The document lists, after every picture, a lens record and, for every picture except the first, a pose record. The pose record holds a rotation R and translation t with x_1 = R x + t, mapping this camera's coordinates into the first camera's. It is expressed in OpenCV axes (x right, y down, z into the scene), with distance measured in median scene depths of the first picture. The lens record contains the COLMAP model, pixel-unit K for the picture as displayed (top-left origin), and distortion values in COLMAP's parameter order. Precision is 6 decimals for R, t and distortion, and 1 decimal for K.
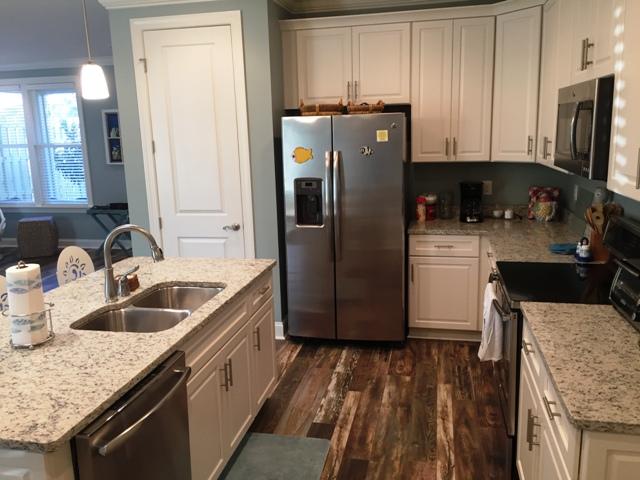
lens RADIAL K [[551.3, 0, 323.3], [0, 551.3, 235.8], [0, 0, 1]] dist [0.068633, -0.105531]
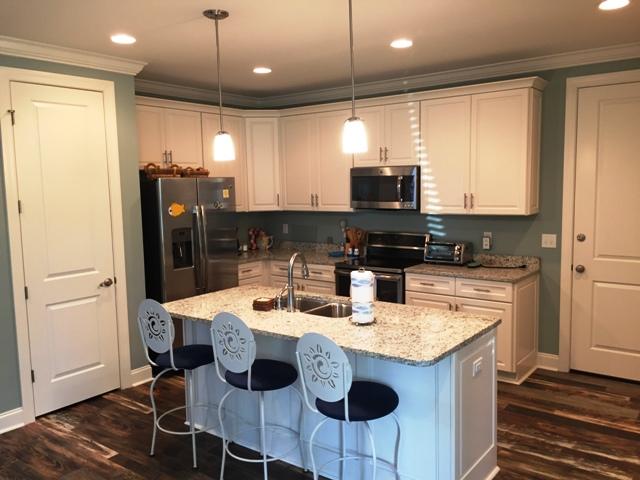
lens RADIAL K [[551.3, 0, 321.2], [0, 551.3, 241.9], [0, 0, 1]] dist [0.068633, -0.105531]
pose [[0.419433, -0.076433, 0.904563, -1.035918], [0.178031, 0.984025, 0.000597, -0.023196], [-0.890158, 0.160789, 0.426340, 0.229014]]
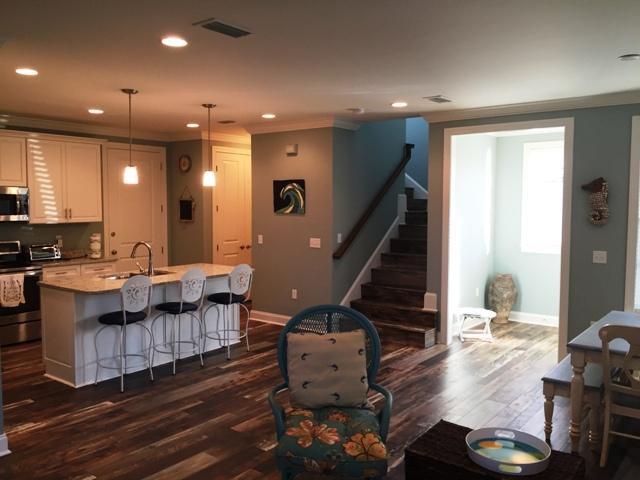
lens RADIAL K [[551.3, 0, 320.9], [0, 551.3, 236.8], [0, 0, 1]] dist [0.068633, -0.105531]
pose [[-0.899313, 0.000687, 0.437306, -1.308858], [0.108421, 0.969127, 0.221444, -0.297739], [-0.423653, 0.246560, -0.871623, 1.730347]]
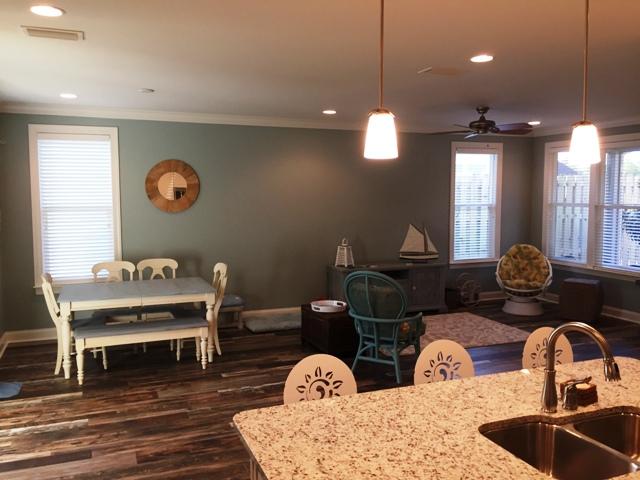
lens RADIAL K [[551.3, 0, 314.9], [0, 551.3, 238.5], [0, 0, 1]] dist [0.068633, -0.105531]
pose [[0.547919, 0.091750, -0.831484, 0.043920], [-0.171895, 0.985105, -0.004571, -0.038688], [0.818680, 0.145432, 0.555529, 0.164771]]
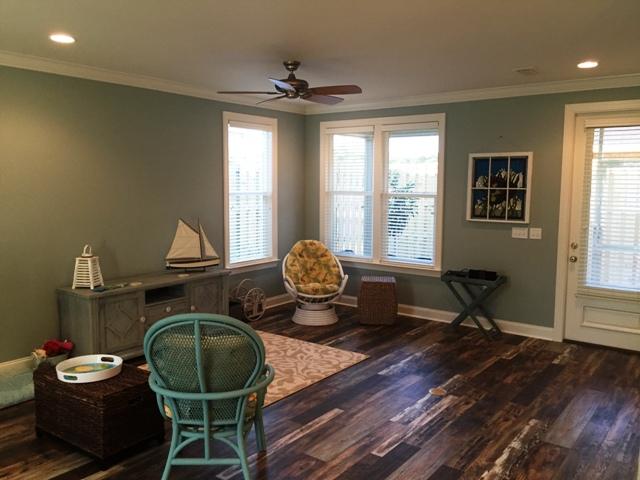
lens RADIAL K [[551.3, 0, 323.1], [0, 551.3, 239.3], [0, 0, 1]] dist [0.068633, -0.105531]
pose [[0.908682, 0.074277, -0.410829, -0.503554], [-0.109073, 0.992106, -0.061881, -0.059794], [0.402989, 0.101041, 0.909610, 0.390549]]
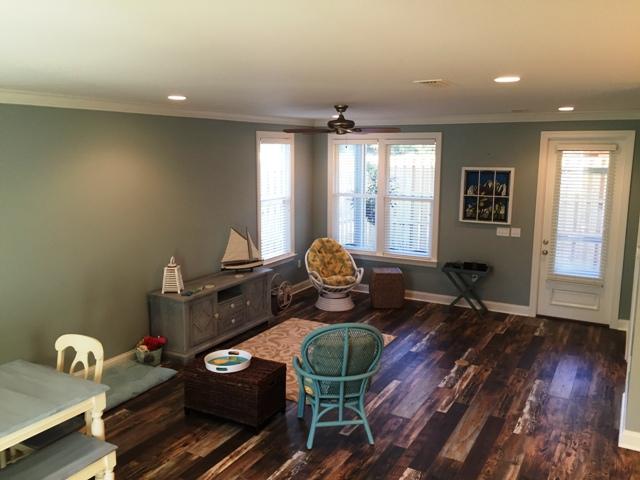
lens RADIAL K [[551.3, 0, 321.3], [0, 551.3, 239.2], [0, 0, 1]] dist [0.068633, -0.105531]
pose [[0.955349, 0.075430, -0.285689, -0.694134], [-0.082973, 0.996448, -0.014373, -0.127350], [0.283590, 0.037436, 0.958215, -0.014935]]
